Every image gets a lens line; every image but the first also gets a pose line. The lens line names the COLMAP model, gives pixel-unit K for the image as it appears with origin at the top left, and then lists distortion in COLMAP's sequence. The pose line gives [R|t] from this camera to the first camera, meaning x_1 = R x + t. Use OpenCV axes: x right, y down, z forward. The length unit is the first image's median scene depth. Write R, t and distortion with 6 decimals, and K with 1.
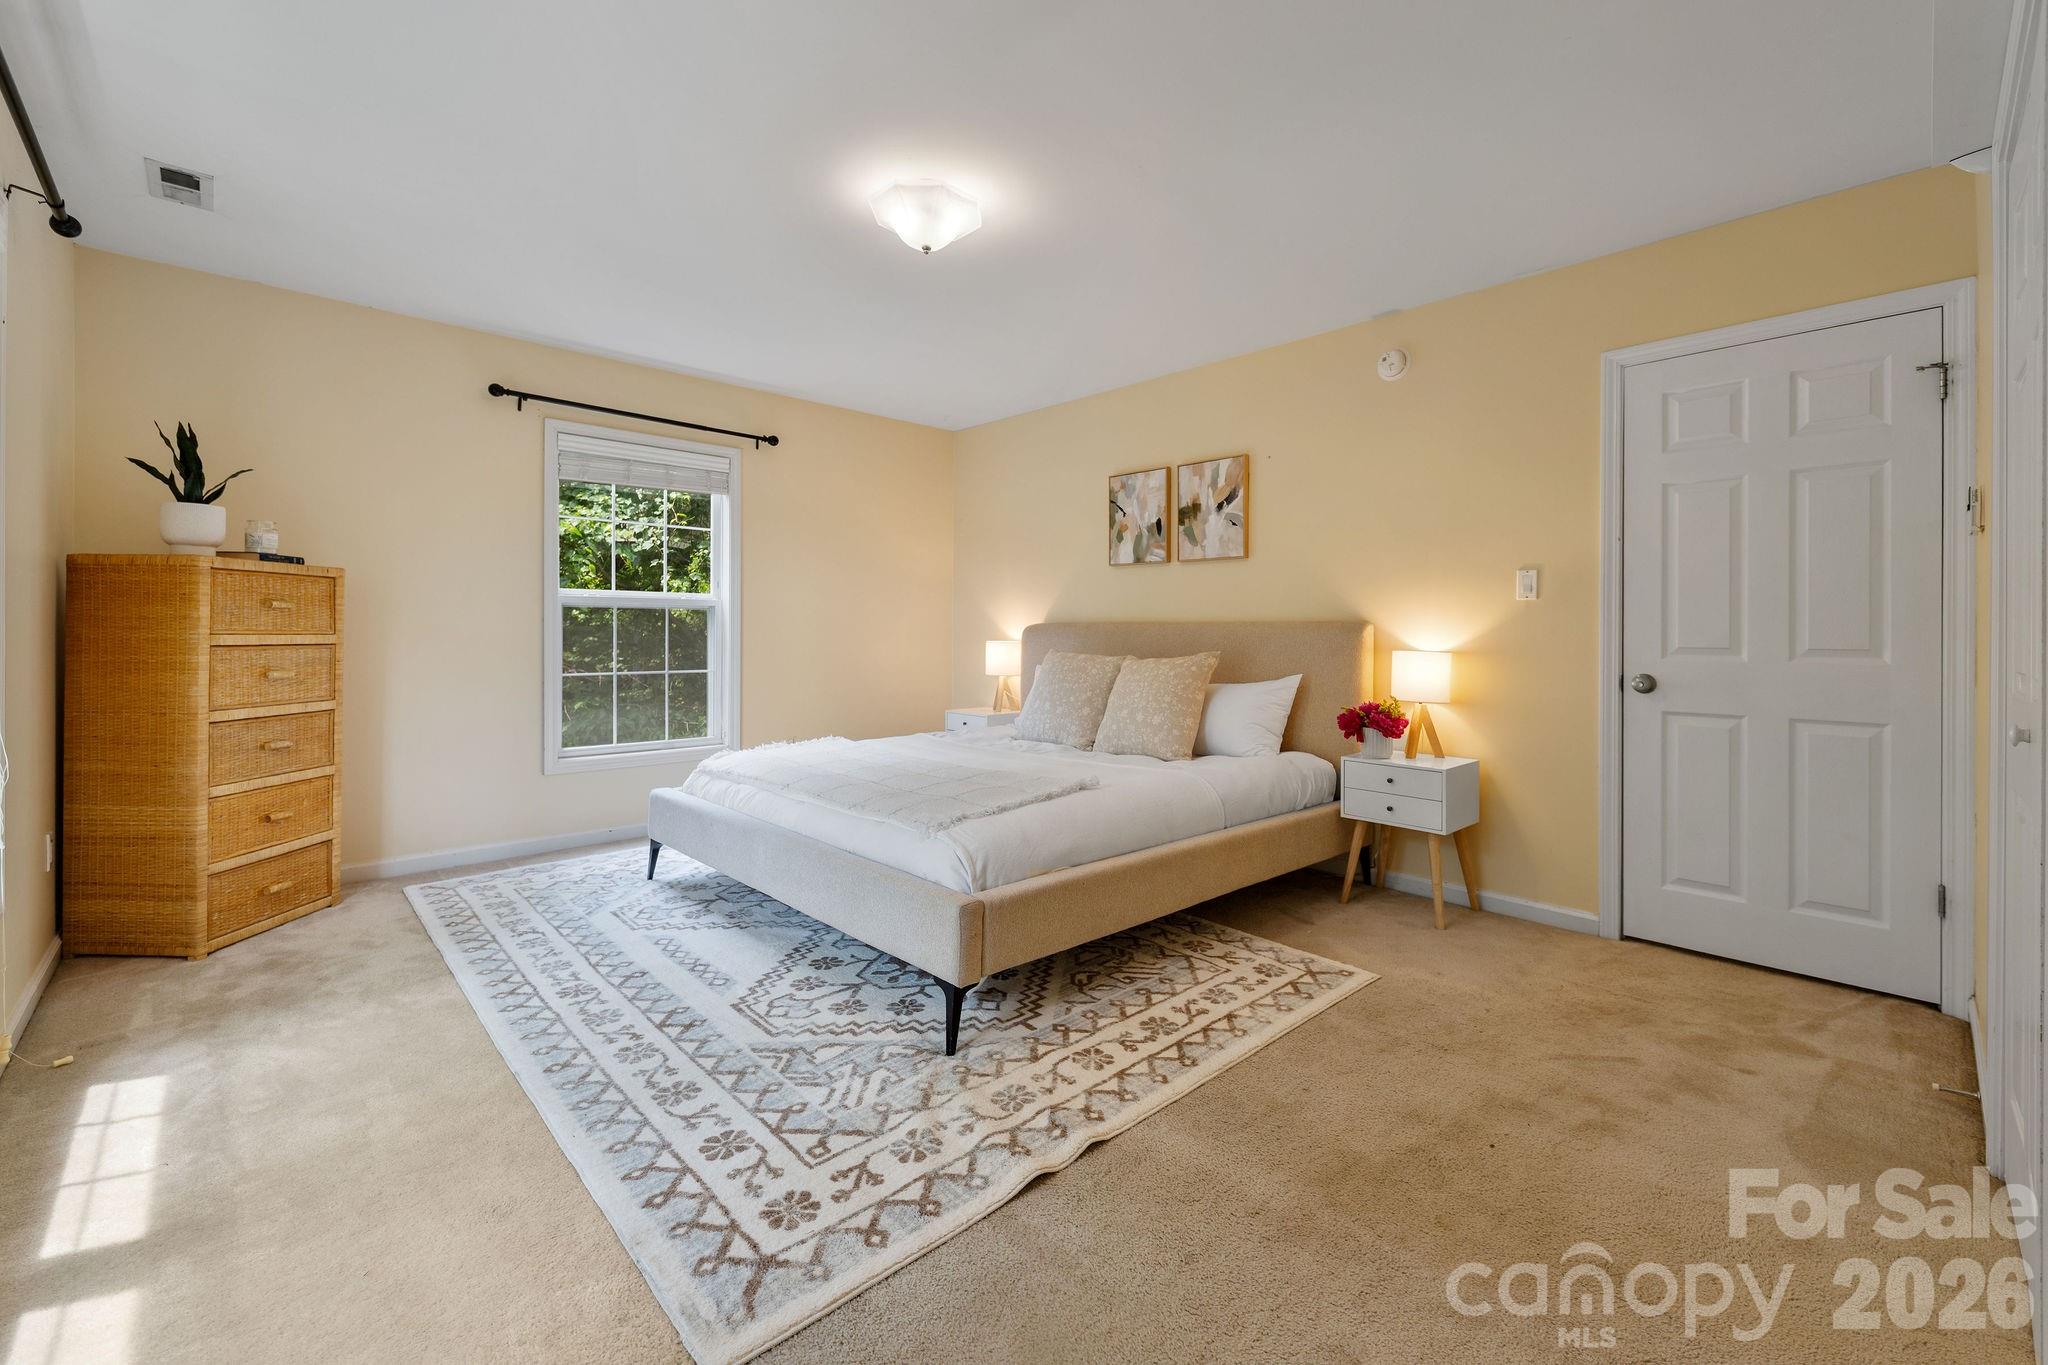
lens RADIAL K [[839.8, 0, 1028.3], [0, 839.8, 652.9], [0, 0, 1]] dist [0.012396, -0.009201]
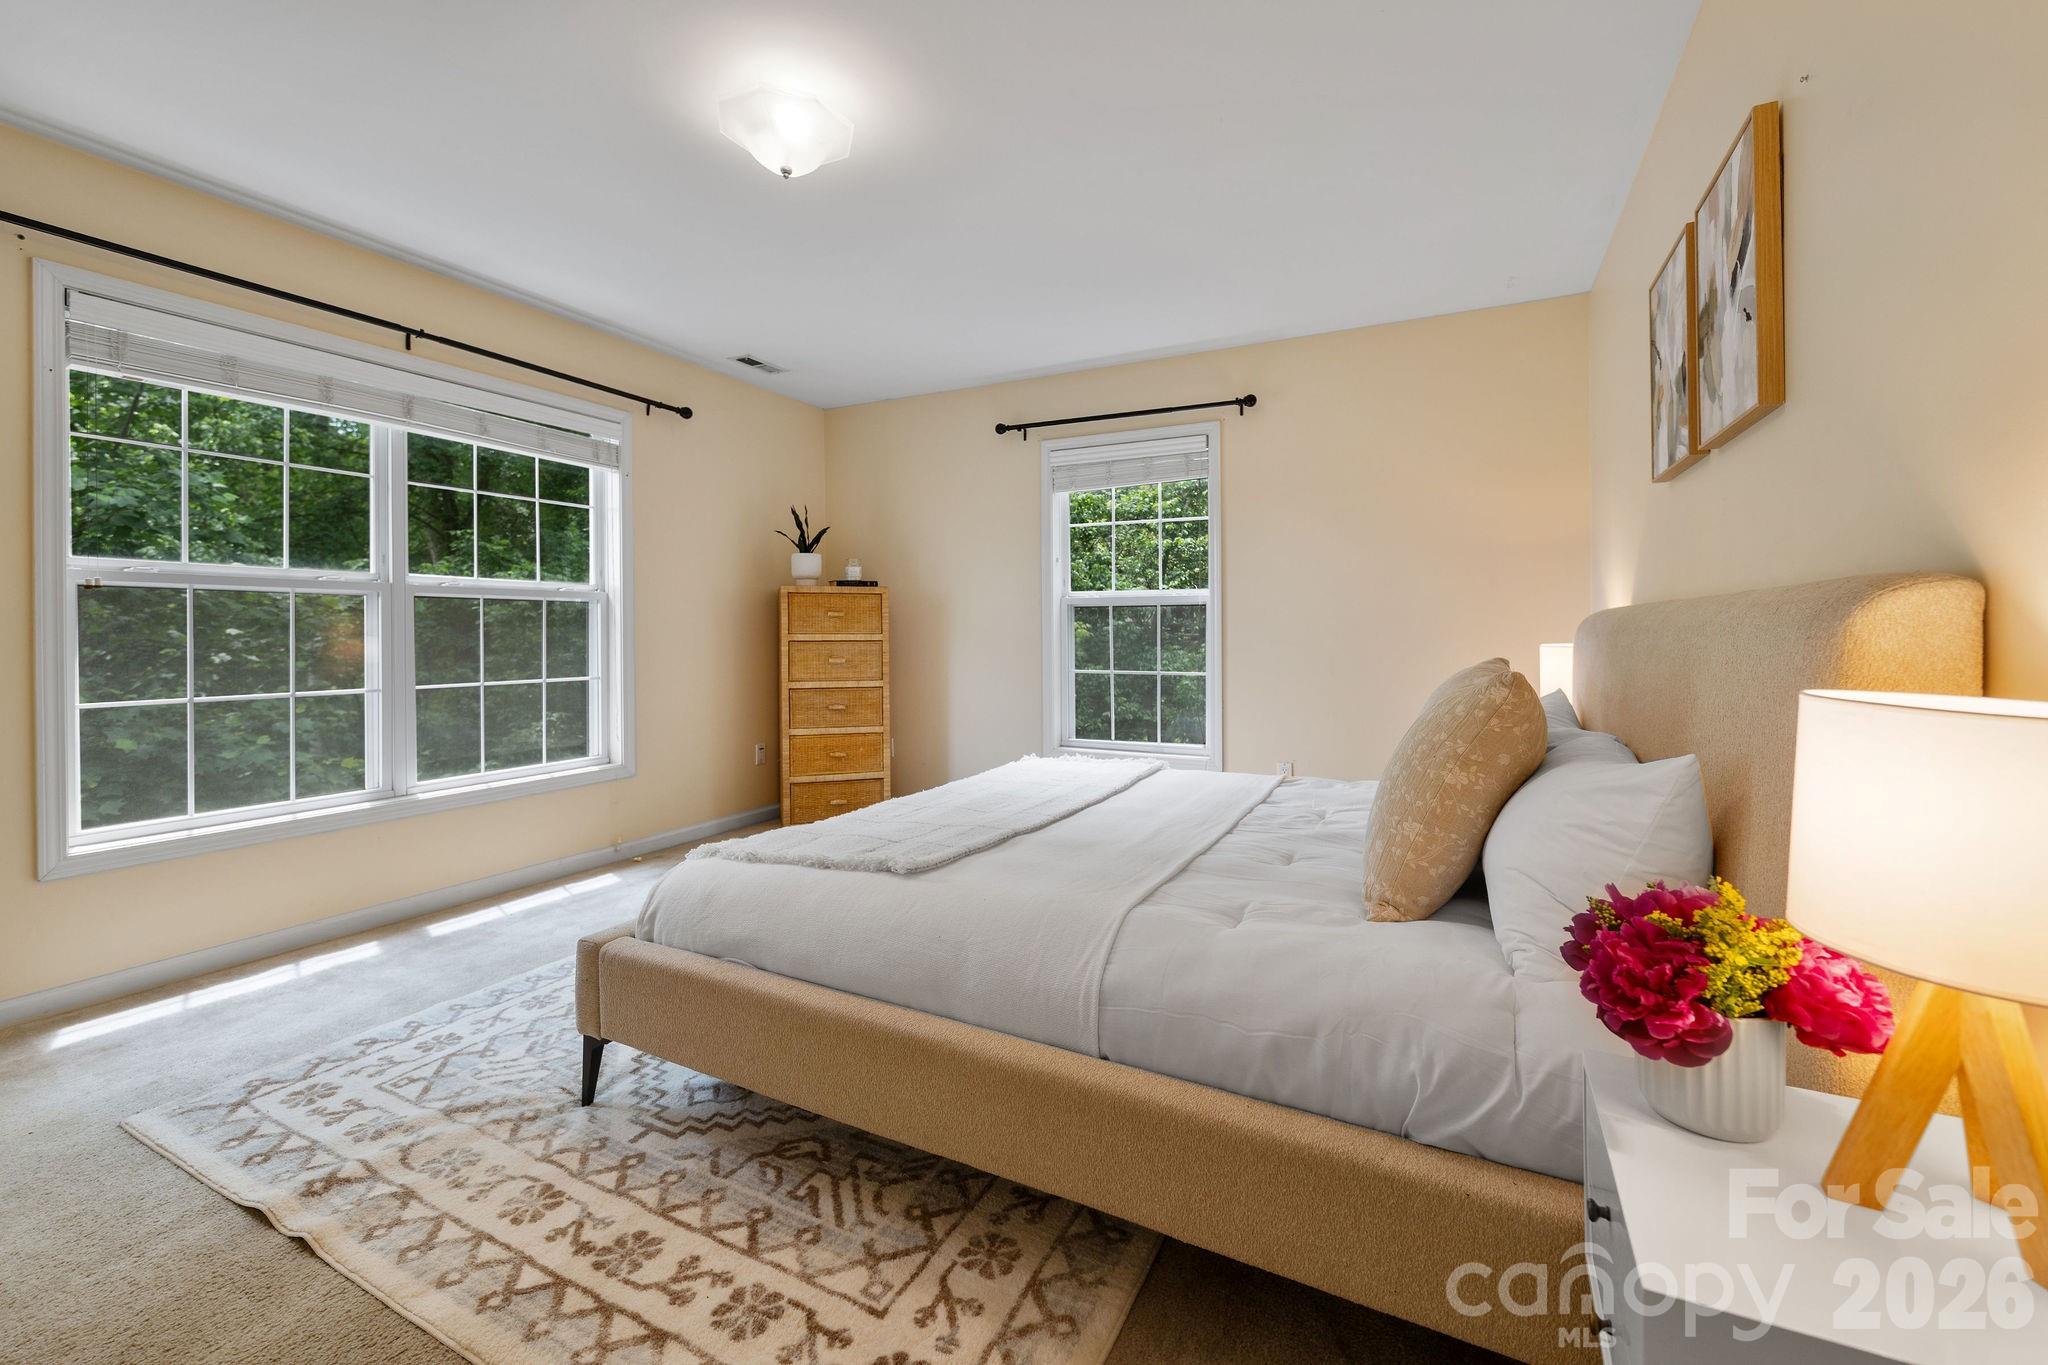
lens RADIAL K [[839.8, 0, 1028.3], [0, 839.8, 652.9], [0, 0, 1]] dist [0.012396, -0.009201]
pose [[0.347396, 0.018628, -0.937533, 0.815618], [-0.021068, 0.999705, 0.012057, -0.017234], [0.937482, 0.015563, 0.347687, 1.022515]]
